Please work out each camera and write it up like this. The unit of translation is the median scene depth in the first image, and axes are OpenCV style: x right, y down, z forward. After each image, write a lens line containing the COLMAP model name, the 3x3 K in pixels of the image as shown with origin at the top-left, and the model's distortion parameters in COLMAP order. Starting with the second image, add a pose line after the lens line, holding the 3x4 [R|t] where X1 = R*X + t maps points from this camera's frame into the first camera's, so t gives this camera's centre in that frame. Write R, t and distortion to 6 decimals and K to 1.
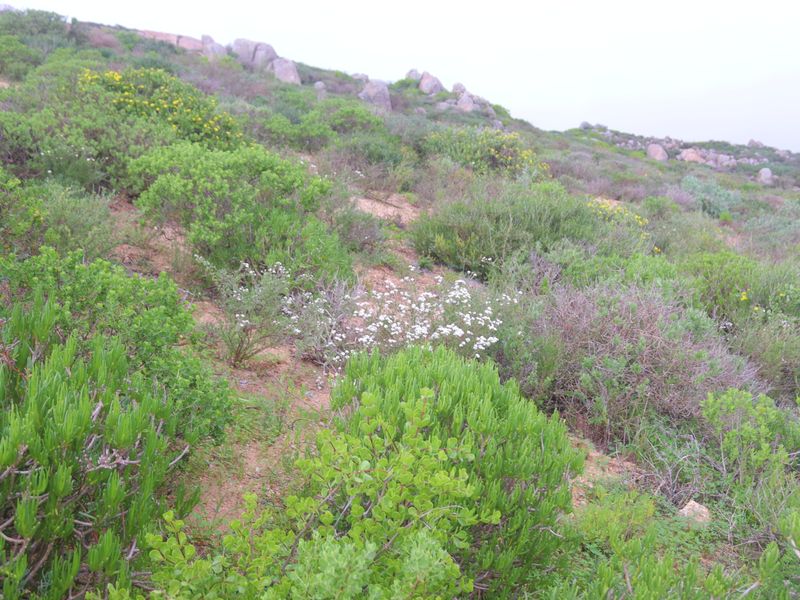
lens RADIAL K [[837.7, 0, 404.2], [0, 837.7, 299.7], [0, 0, 1]] dist [-0.071461, 0.000000]
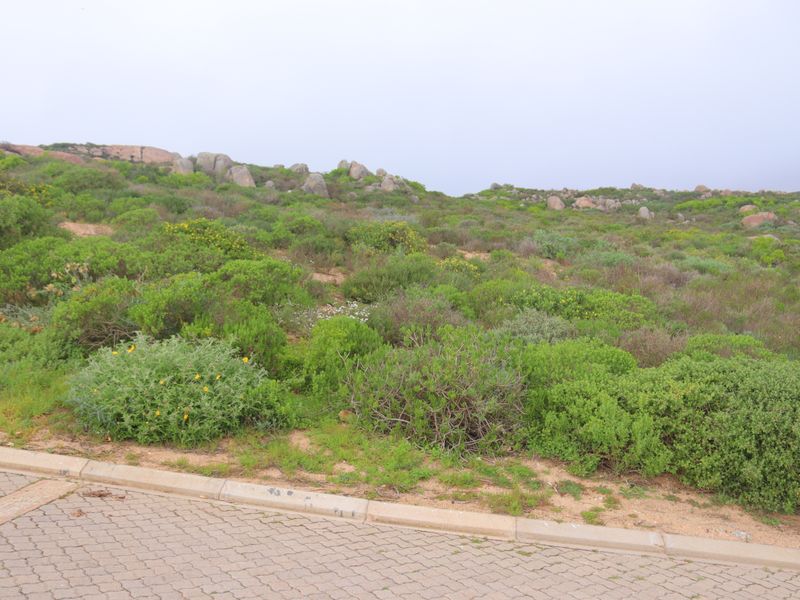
lens RADIAL K [[751.9, 0, 397.1], [0, 751.9, 297.8], [0, 0, 1]] dist [-0.070670, 0.000000]
pose [[0.992318, -0.109546, 0.057485, 0.012980], [0.113373, 0.991211, -0.068174, 0.030230], [-0.049512, 0.074168, 0.996016, -0.296407]]
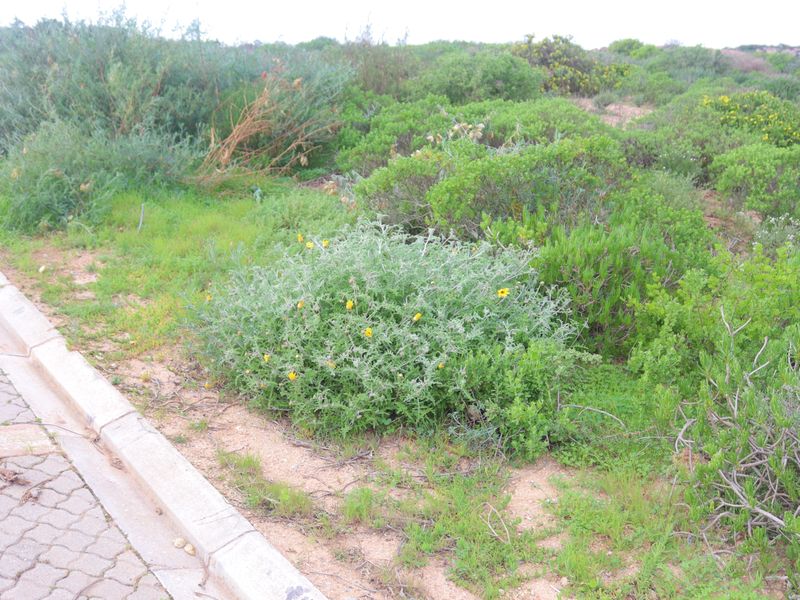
lens RADIAL K [[837.7, 0, 403.1], [0, 837.7, 301.2], [0, 0, 1]] dist [-0.071461, 0.000000]
pose [[0.729937, 0.062980, -0.680607, 0.068944], [-0.079694, 0.996796, 0.006768, 0.029563], [0.678853, 0.049300, 0.732617, -0.107085]]
